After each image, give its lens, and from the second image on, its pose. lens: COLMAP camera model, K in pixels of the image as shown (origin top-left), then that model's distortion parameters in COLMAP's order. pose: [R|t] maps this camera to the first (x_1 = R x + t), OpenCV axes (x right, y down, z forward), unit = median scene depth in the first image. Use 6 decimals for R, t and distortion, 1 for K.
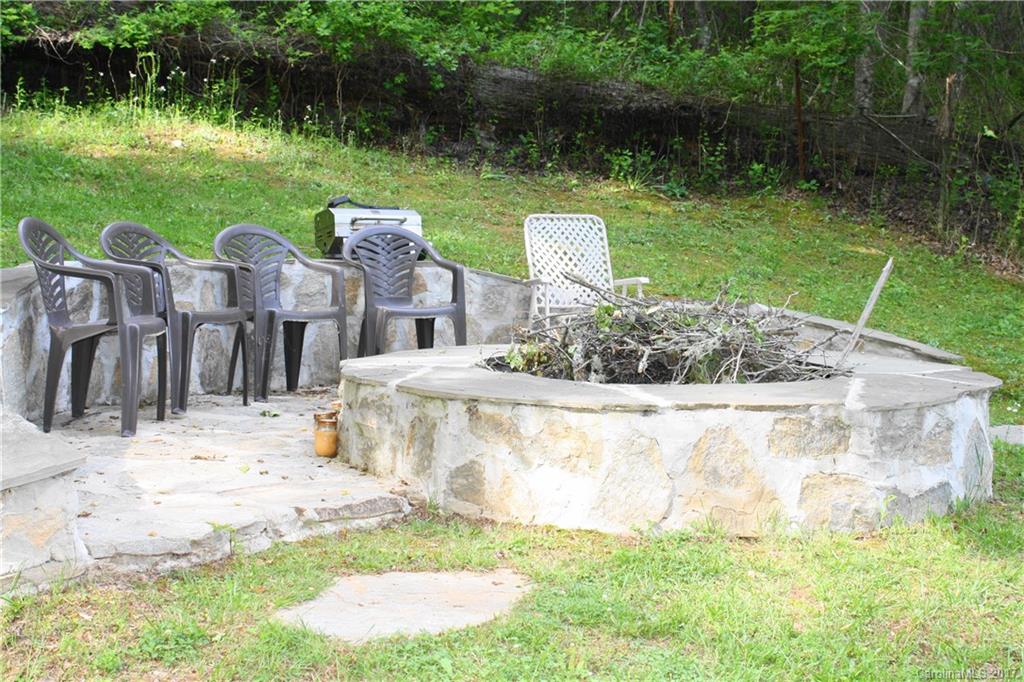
lens RADIAL K [[1483.5, 0, 514.7], [0, 1483.5, 338.1], [0, 0, 1]] dist [-0.050507, 0.132780]
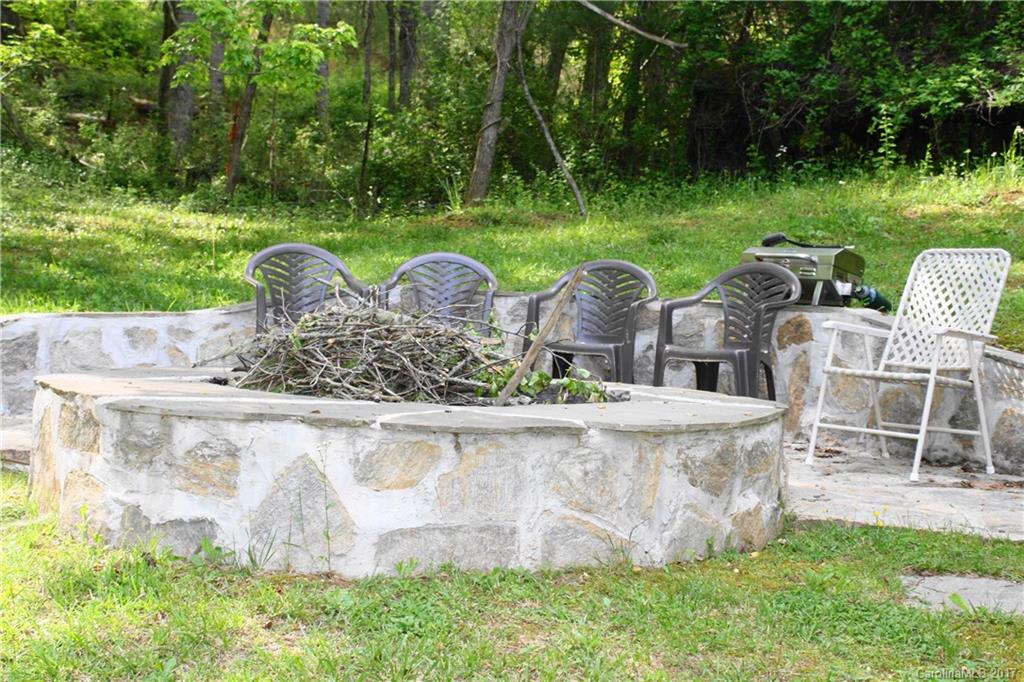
lens RADIAL K [[1483.5, 0, 514.7], [0, 1483.5, 338.1], [0, 0, 1]] dist [-0.050507, 0.132780]
pose [[0.397773, 0.027769, -0.917063, 1.061640], [-0.105594, 0.994285, -0.015694, -0.002631], [0.911387, 0.103079, 0.398433, 0.819658]]
